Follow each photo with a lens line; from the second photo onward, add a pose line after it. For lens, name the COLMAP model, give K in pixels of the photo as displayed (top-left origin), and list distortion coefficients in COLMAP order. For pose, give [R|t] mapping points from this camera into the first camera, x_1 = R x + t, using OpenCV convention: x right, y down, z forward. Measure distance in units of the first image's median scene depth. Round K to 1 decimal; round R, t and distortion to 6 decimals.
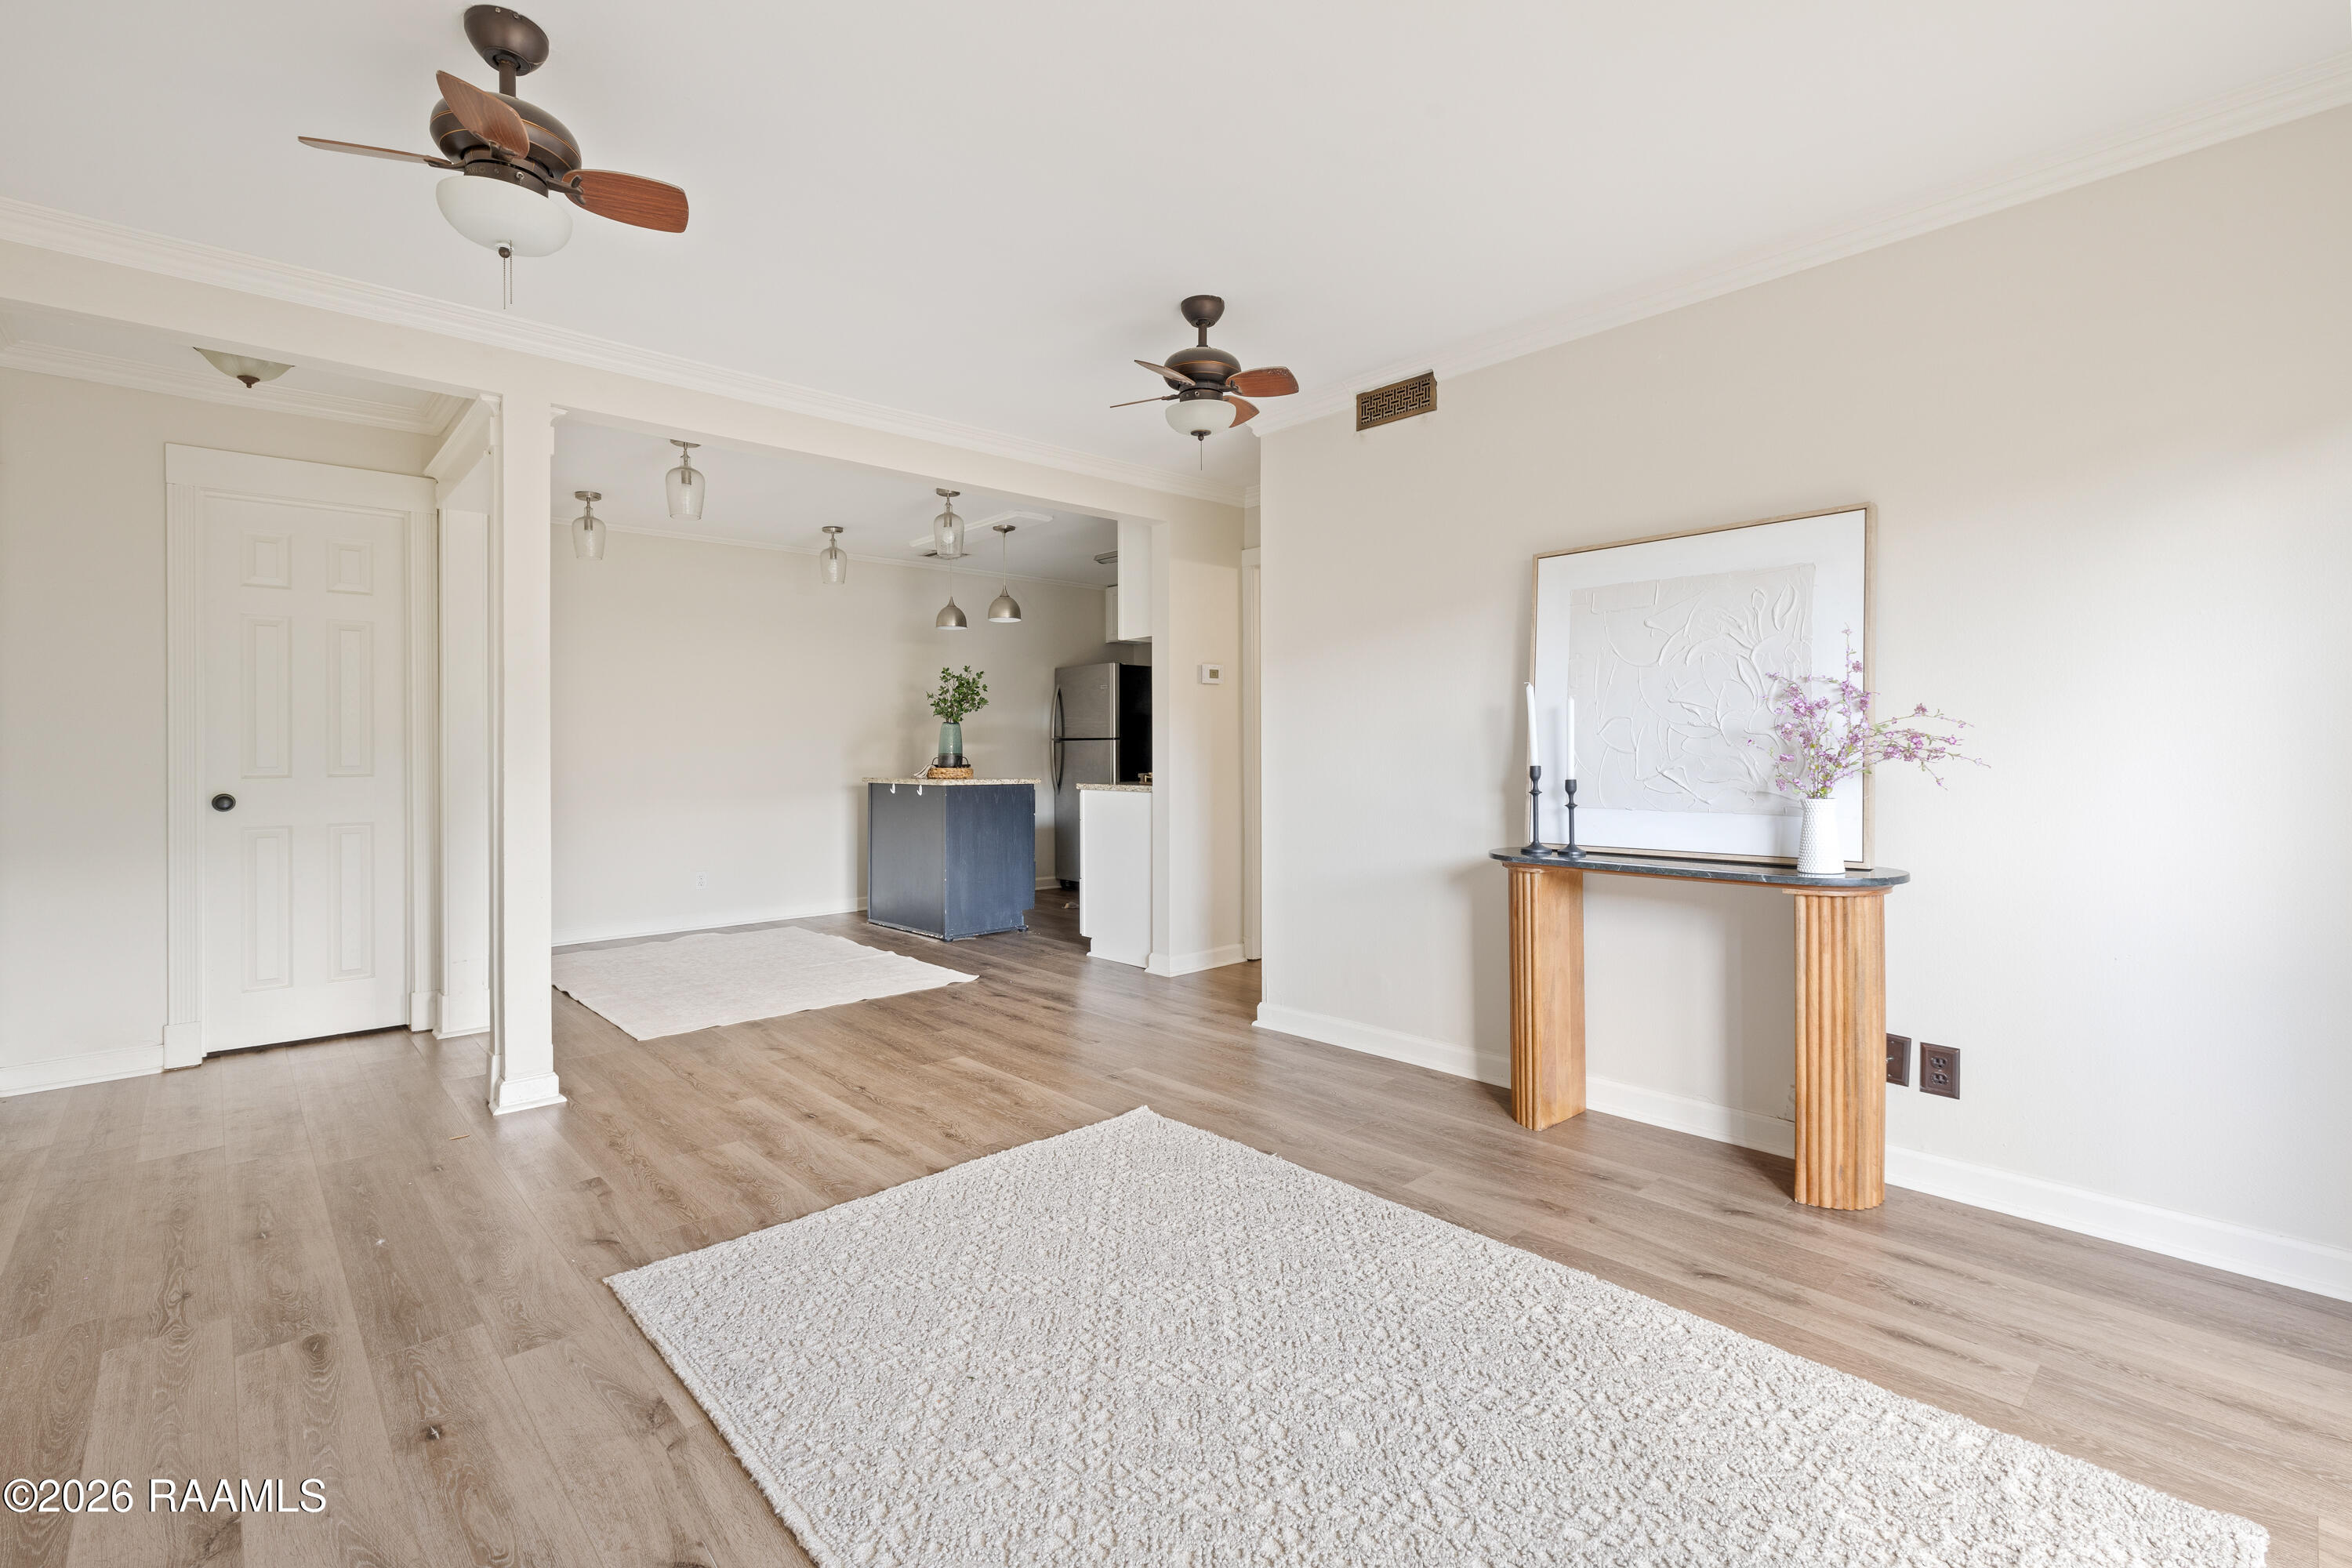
lens RADIAL K [[1095.0, 0, 1217.3], [0, 1095.0, 747.6], [0, 0, 1]] dist [0.001498, 0.000456]
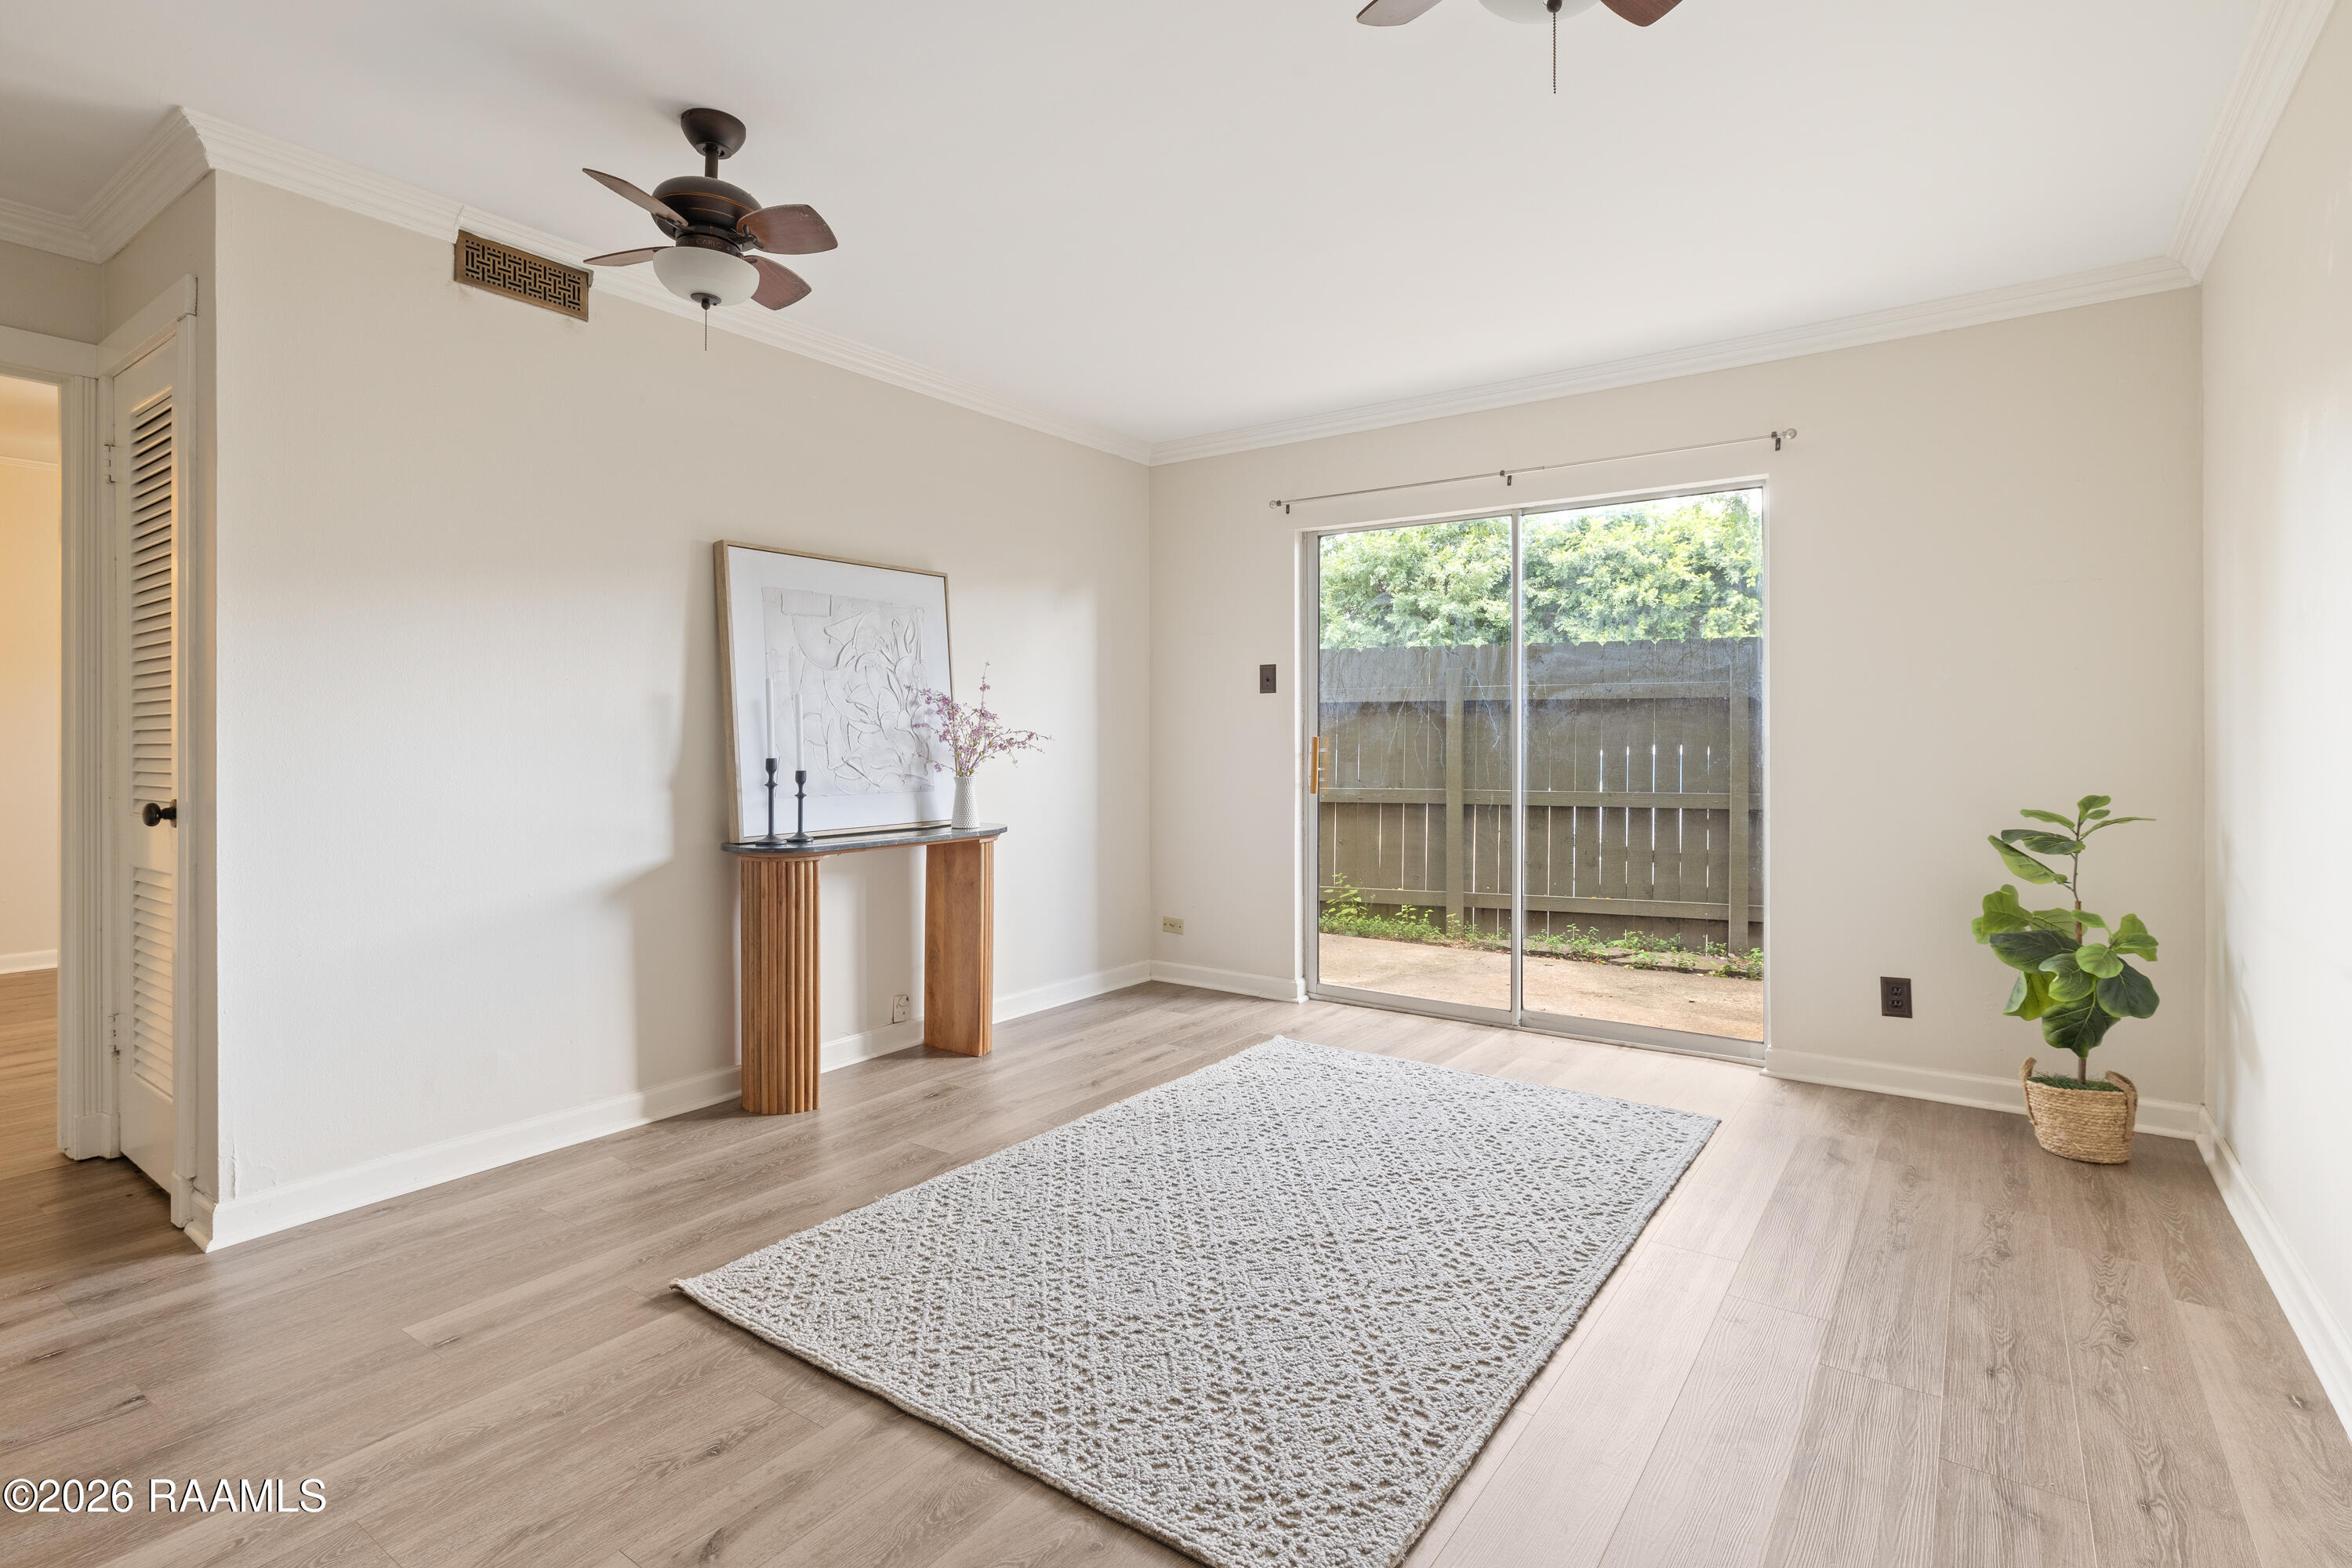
lens RADIAL K [[1141.5, 0, 1177.1], [0, 1141.5, 742.4], [0, 0, 1]] dist [0.004678, 0.001299]
pose [[-0.203320, 0.002579, 0.979109, -0.821160], [-0.004953, 0.999981, -0.003663, 0.004400], [-0.979100, -0.005594, -0.203304, 0.866567]]
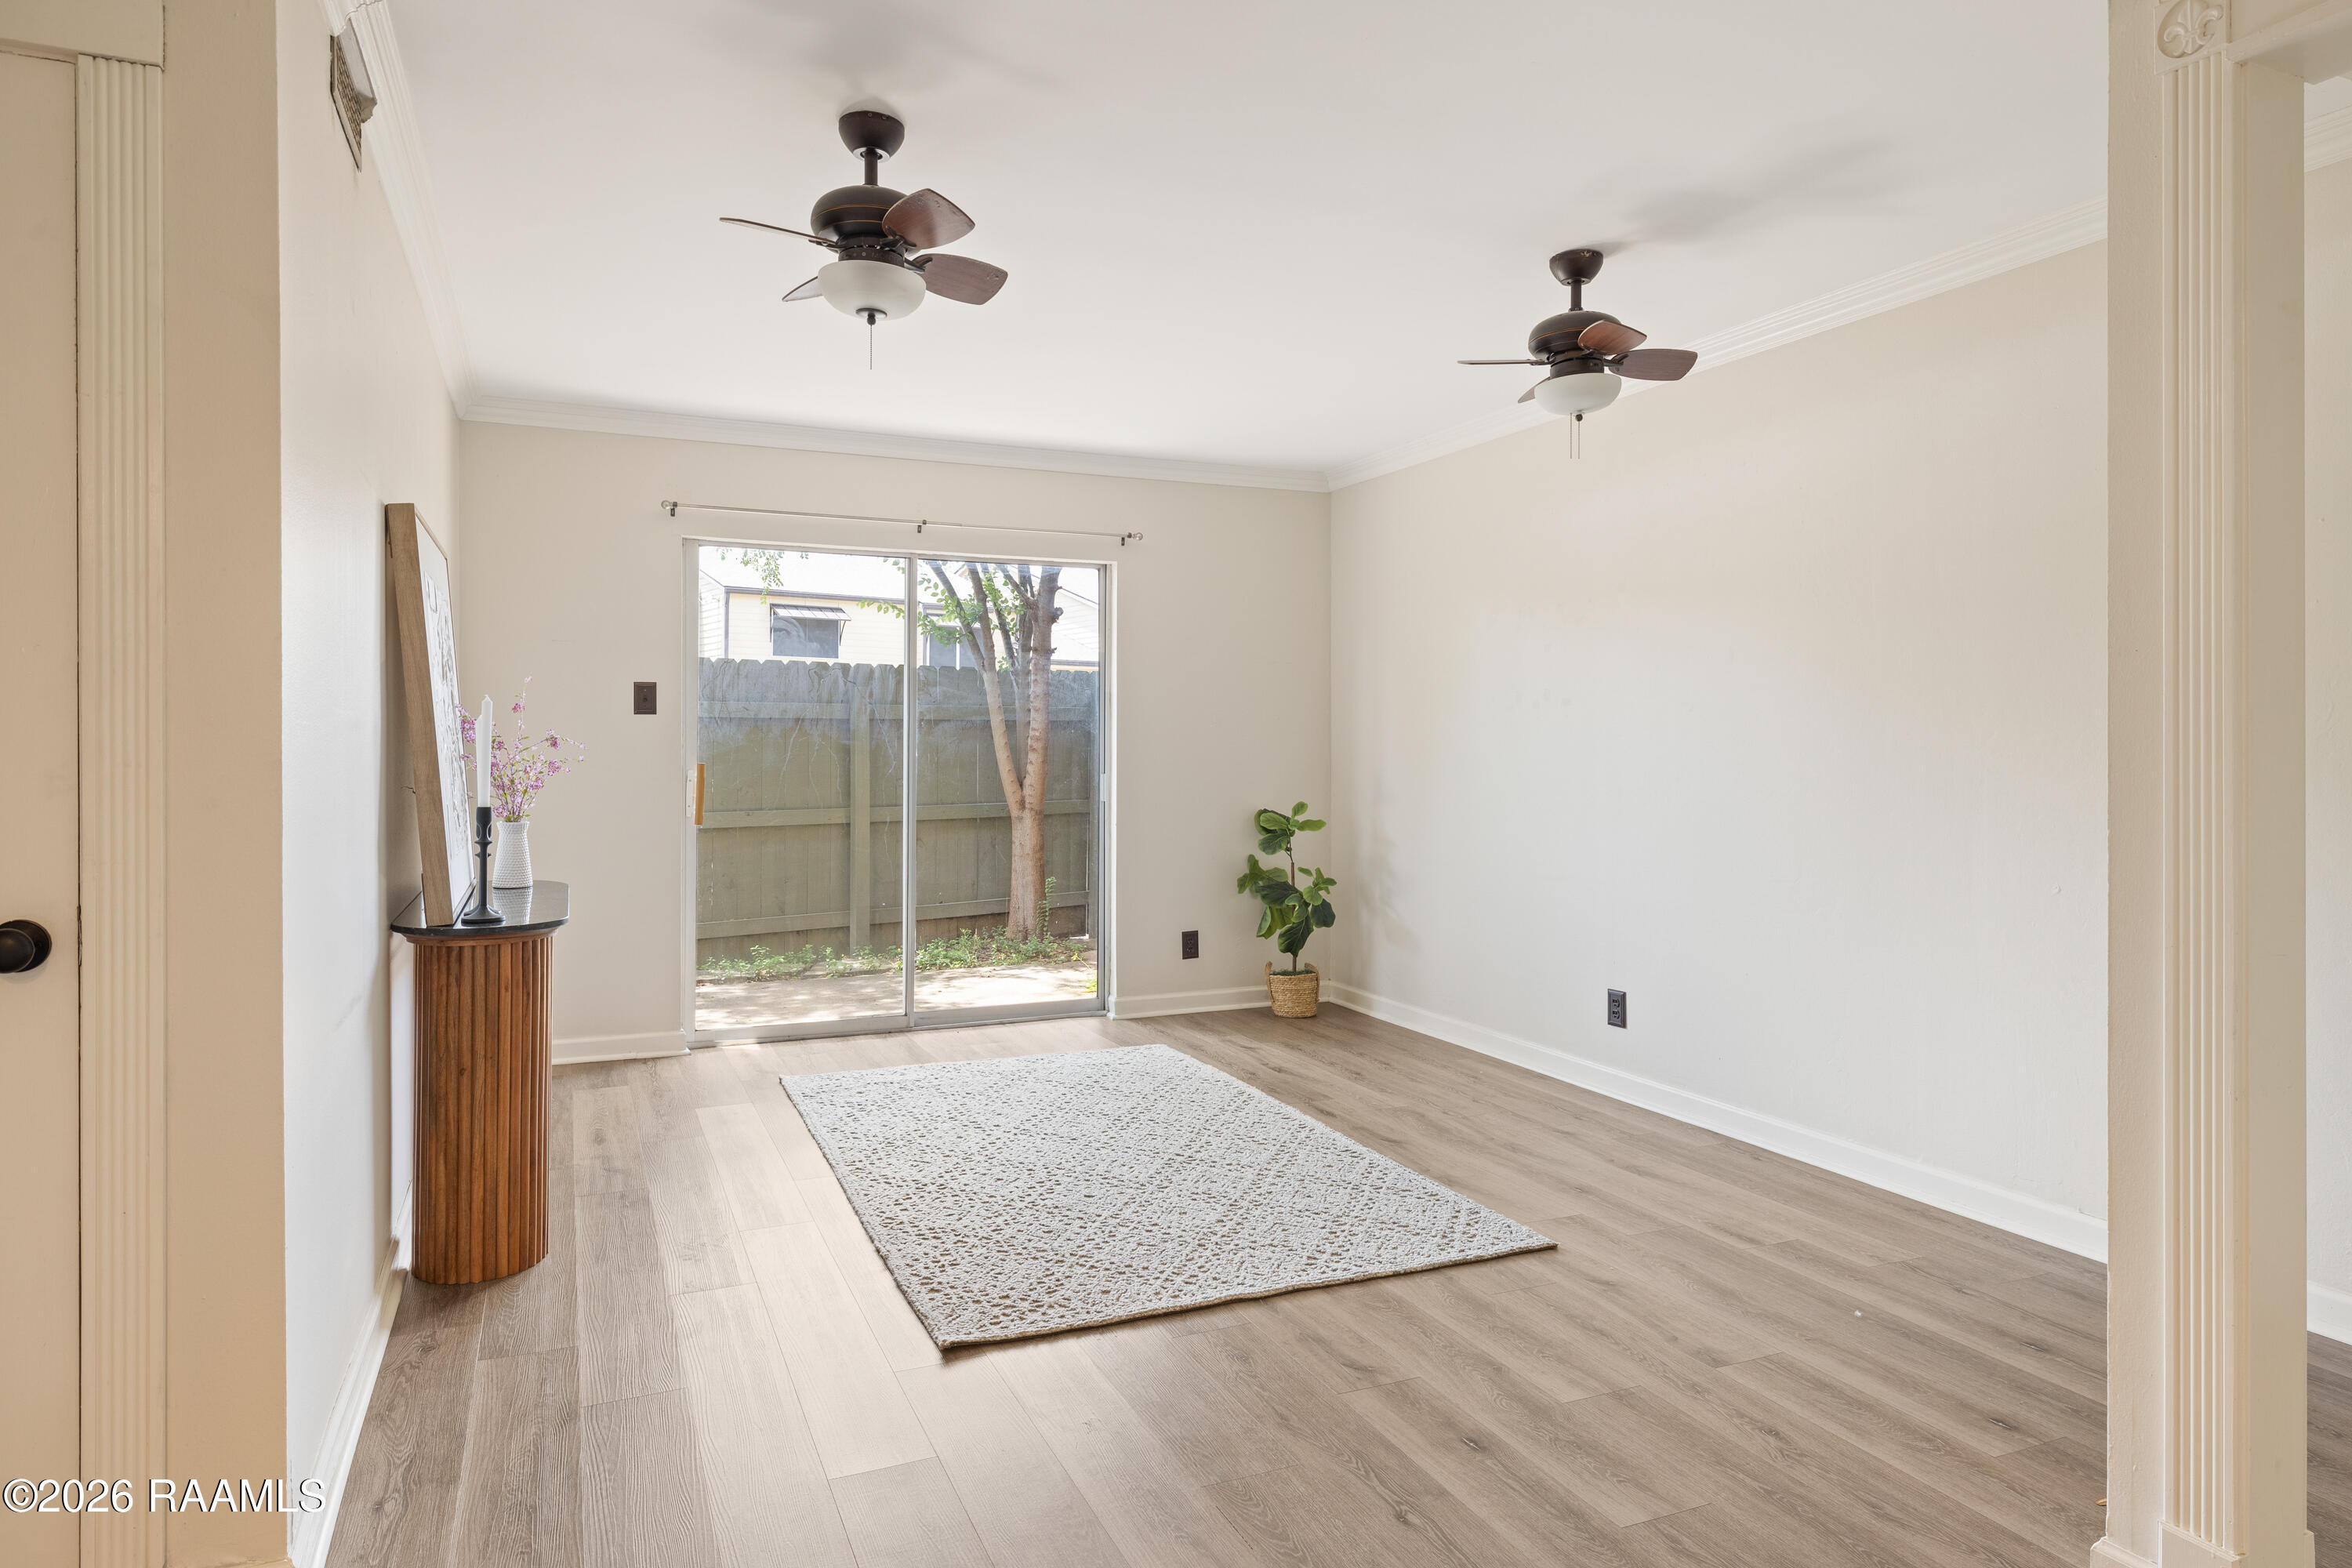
lens RADIAL K [[1340.0, 0, 1173.1], [0, 1340.0, 744.2], [0, 0, 1]] dist [-0.006230, -0.000848]
pose [[-0.936989, 0.011115, 0.349183, -0.480205], [0.009227, 0.999932, -0.007070, -0.015924], [-0.349238, -0.003403, -0.937028, 1.731282]]
